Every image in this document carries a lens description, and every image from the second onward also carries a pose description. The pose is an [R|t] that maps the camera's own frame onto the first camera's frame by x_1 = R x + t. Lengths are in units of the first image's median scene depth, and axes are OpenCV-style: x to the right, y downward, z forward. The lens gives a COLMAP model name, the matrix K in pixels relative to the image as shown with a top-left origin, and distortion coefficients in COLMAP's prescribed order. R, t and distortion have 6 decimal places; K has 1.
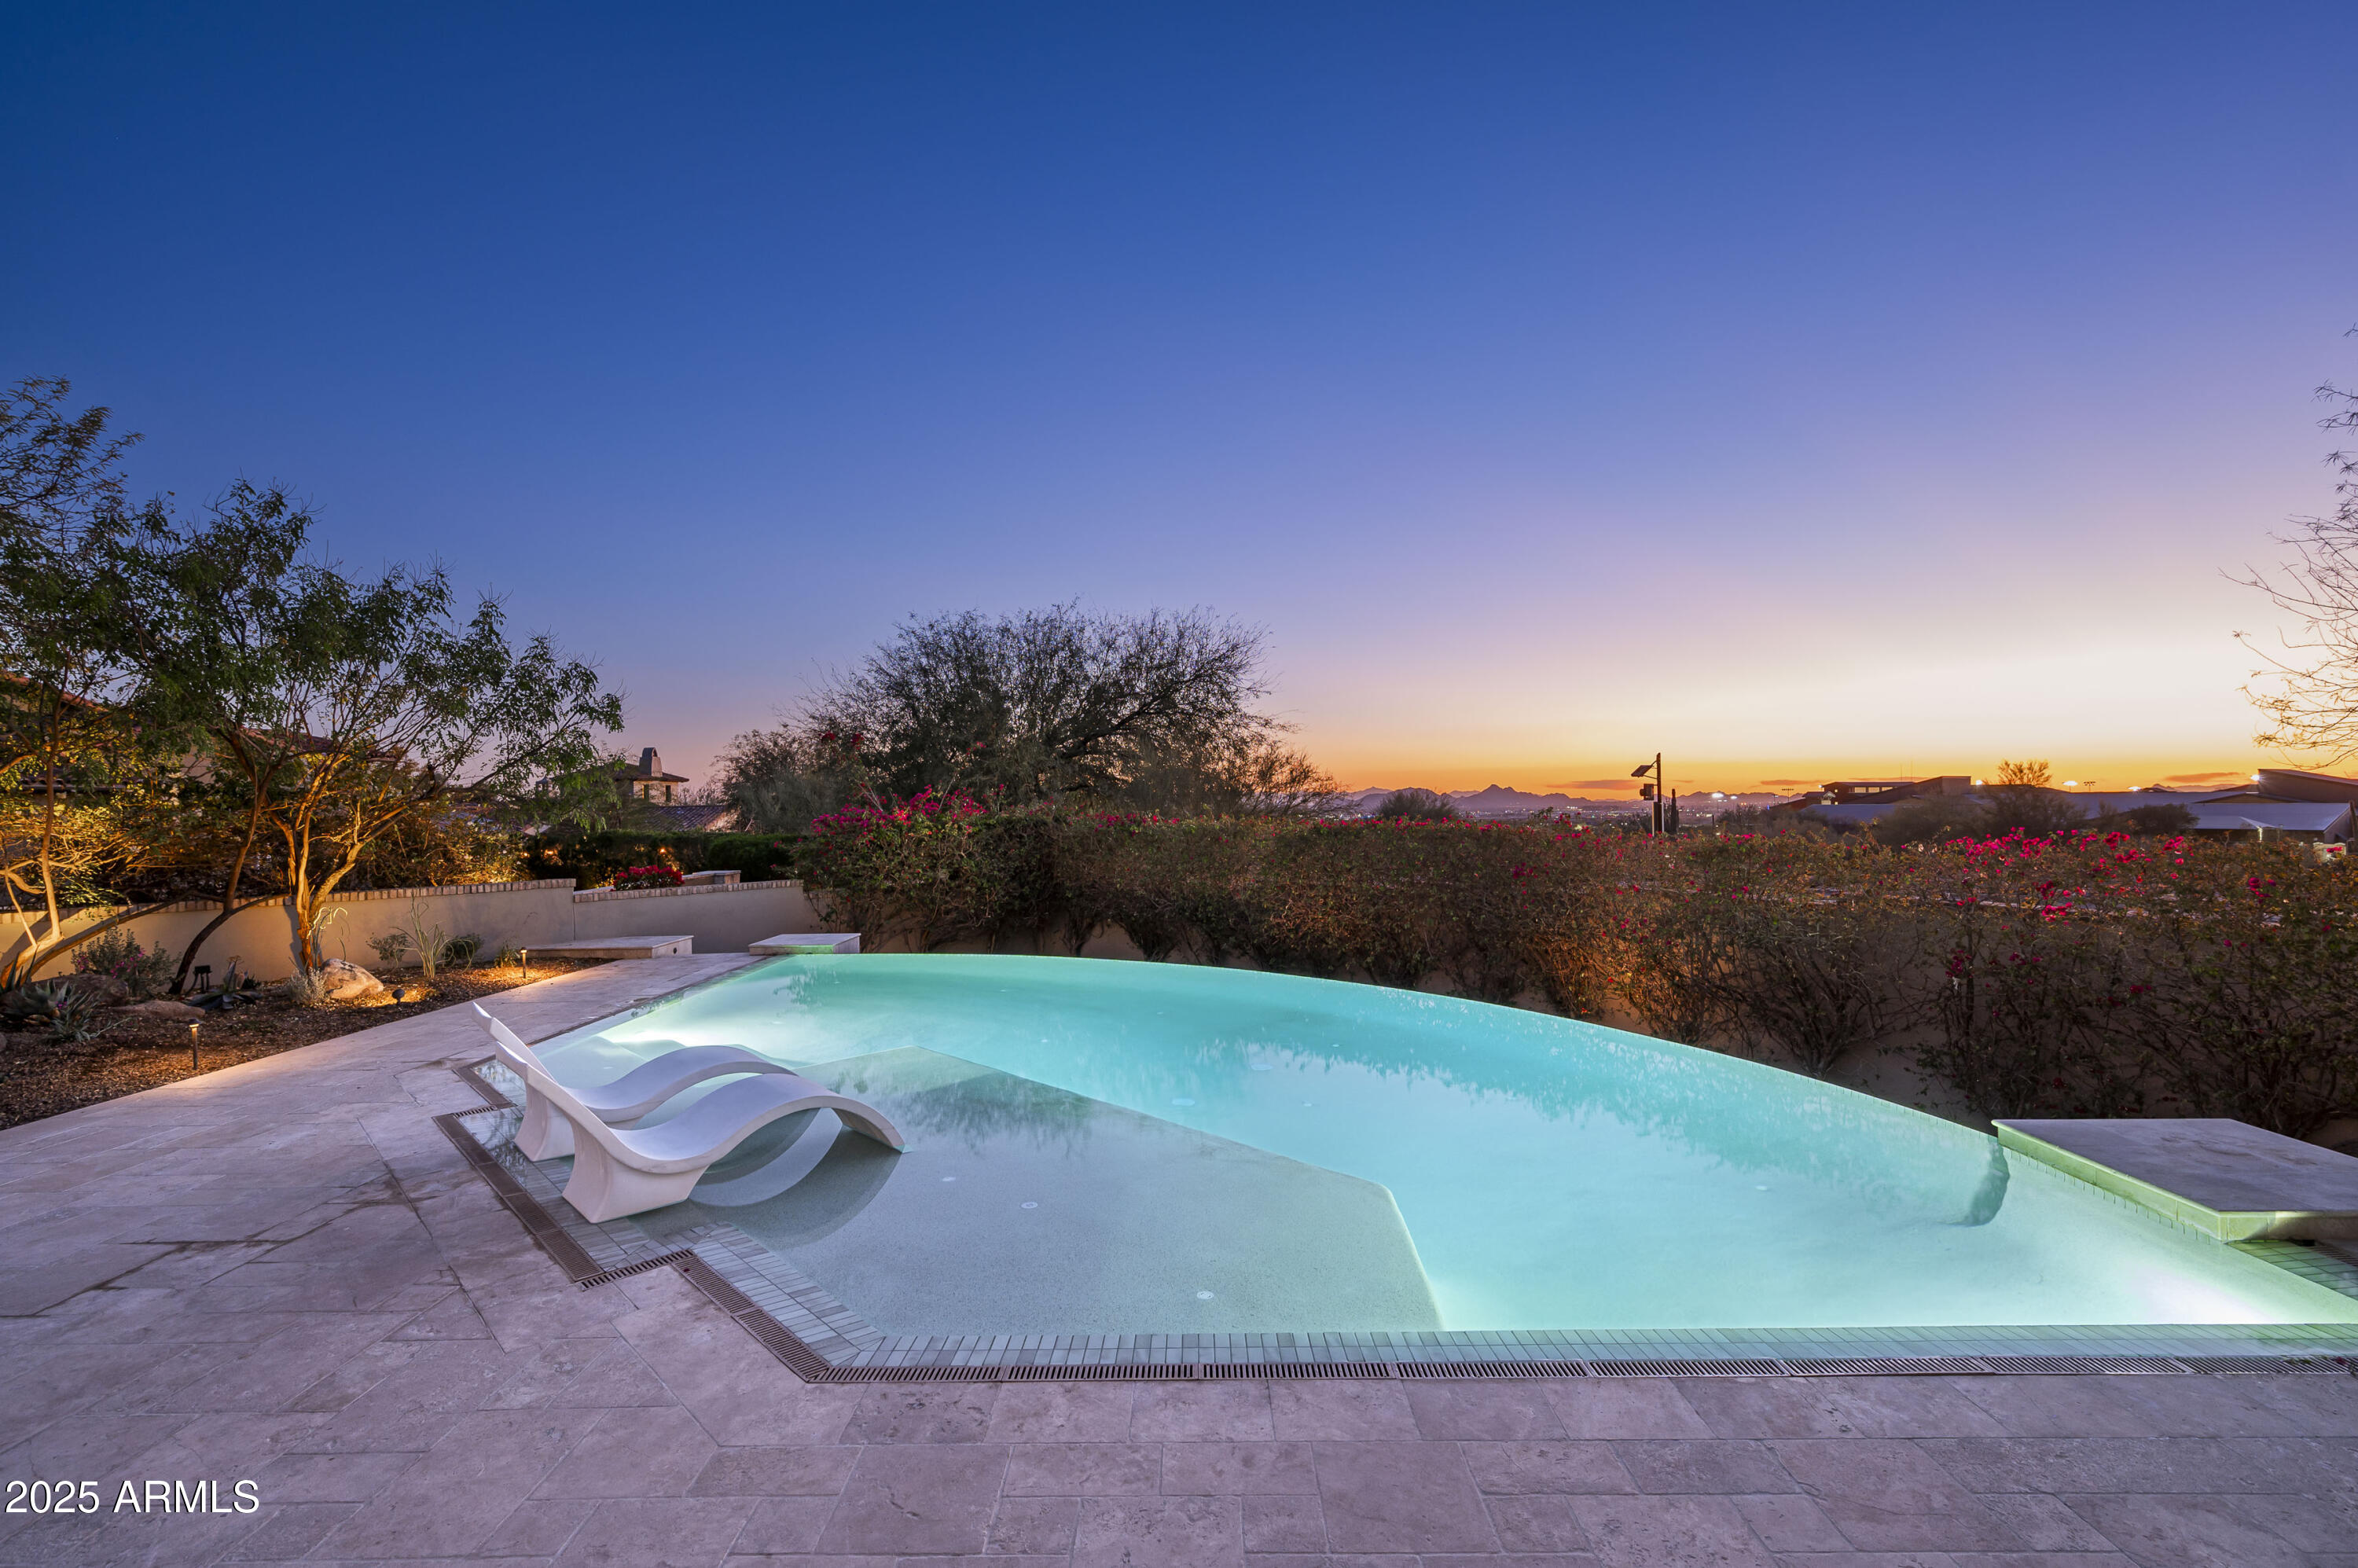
lens RADIAL K [[1069.5, 0, 1150.8], [0, 1069.5, 843.6], [0, 0, 1]] dist [0.001418, 0.001902]
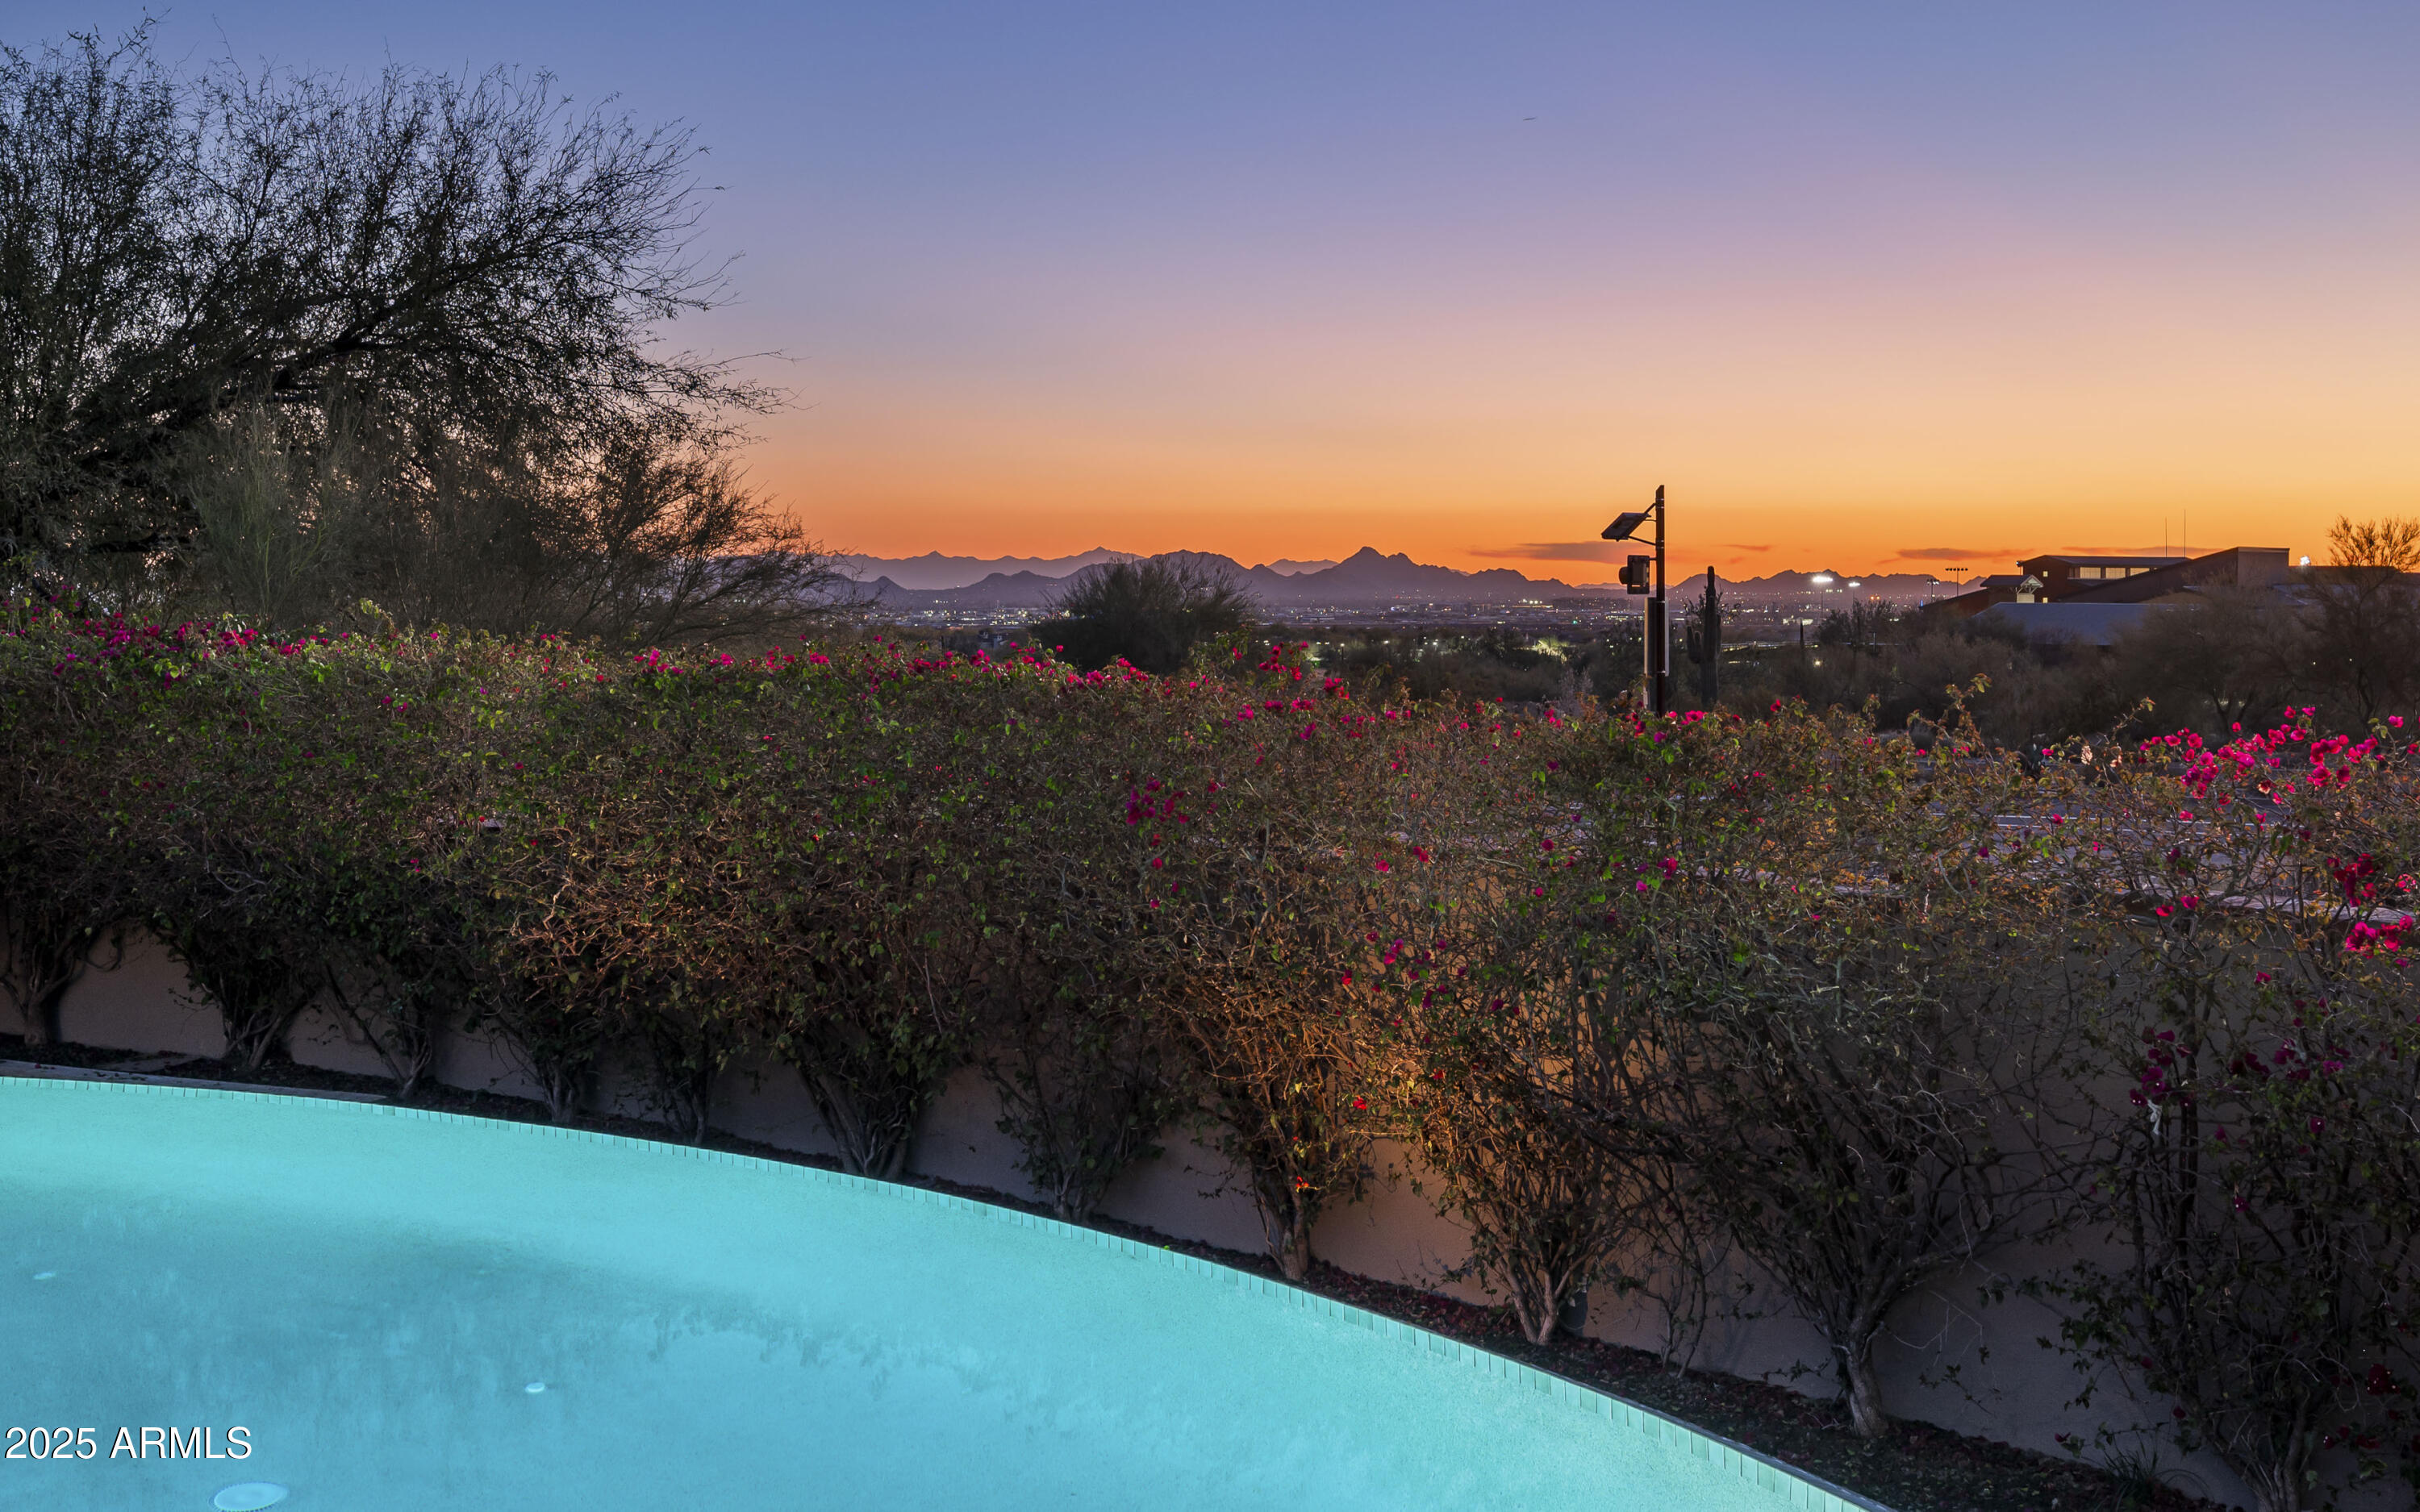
lens RADIAL K [[2497.7, 0, 1211.1], [0, 2497.7, 752.1], [0, 0, 1]] dist [-0.004179, 0.000000]
pose [[0.970024, -0.002528, 0.242995, 0.095165], [-0.004790, 0.999553, 0.029522, -0.009693], [-0.242961, -0.029801, 0.969578, 0.102907]]
